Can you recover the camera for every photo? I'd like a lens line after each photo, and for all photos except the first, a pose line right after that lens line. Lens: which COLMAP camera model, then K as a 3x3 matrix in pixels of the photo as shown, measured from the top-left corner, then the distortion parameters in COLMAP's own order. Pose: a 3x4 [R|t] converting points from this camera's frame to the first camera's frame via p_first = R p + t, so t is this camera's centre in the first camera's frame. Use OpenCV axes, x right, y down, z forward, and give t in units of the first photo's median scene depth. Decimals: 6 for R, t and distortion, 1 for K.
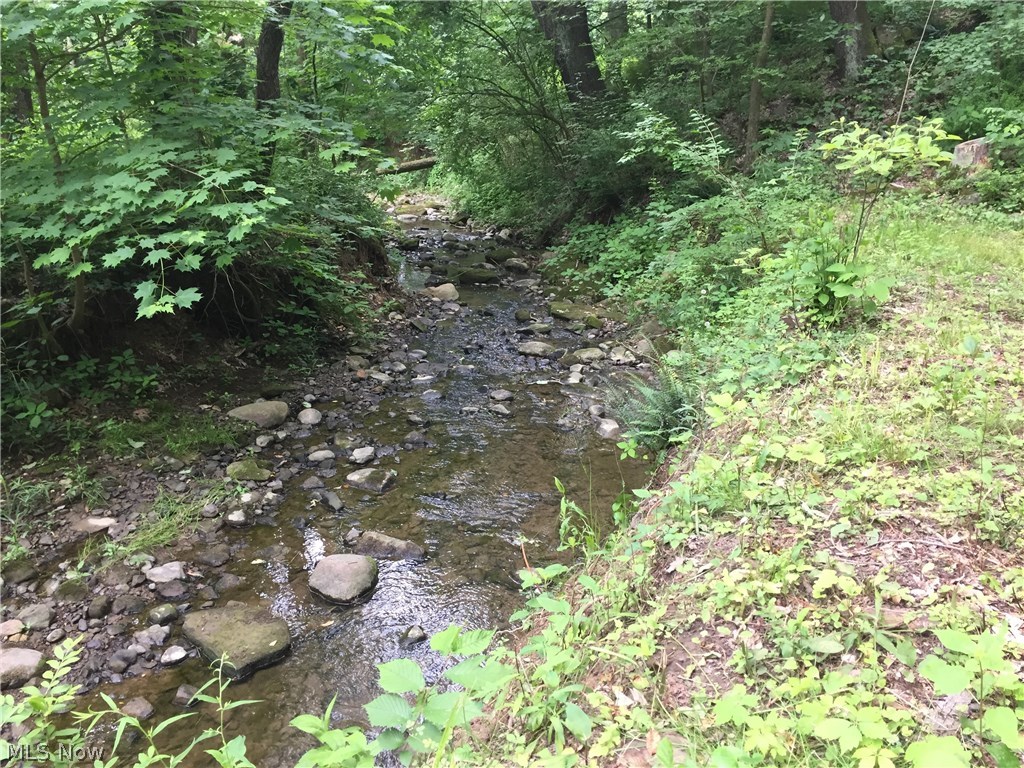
lens RADIAL K [[872.6, 0, 513.5], [0, 872.6, 383.9], [0, 0, 1]] dist [-0.019645, -0.022664]
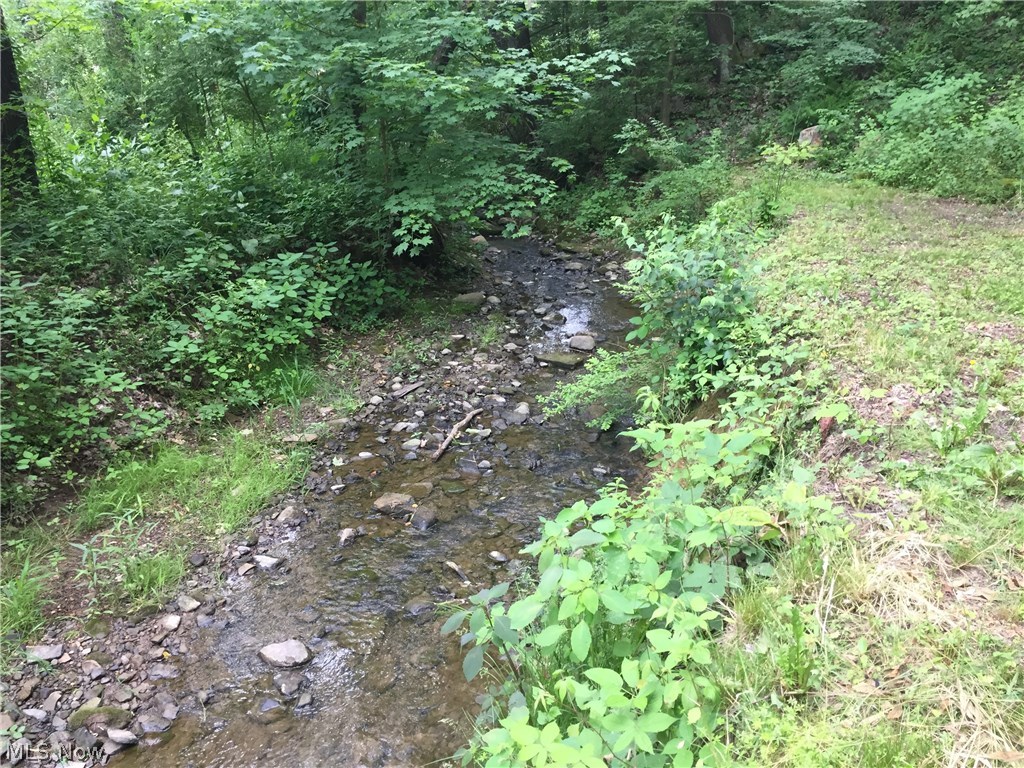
lens RADIAL K [[872.6, 0, 510.4], [0, 872.6, 383.6], [0, 0, 1]] dist [-0.019645, -0.022664]
pose [[0.985011, -0.075378, 0.155151, -0.328221], [0.070033, 0.996757, 0.039641, 0.095889], [-0.157636, -0.028181, 0.987095, -0.560458]]
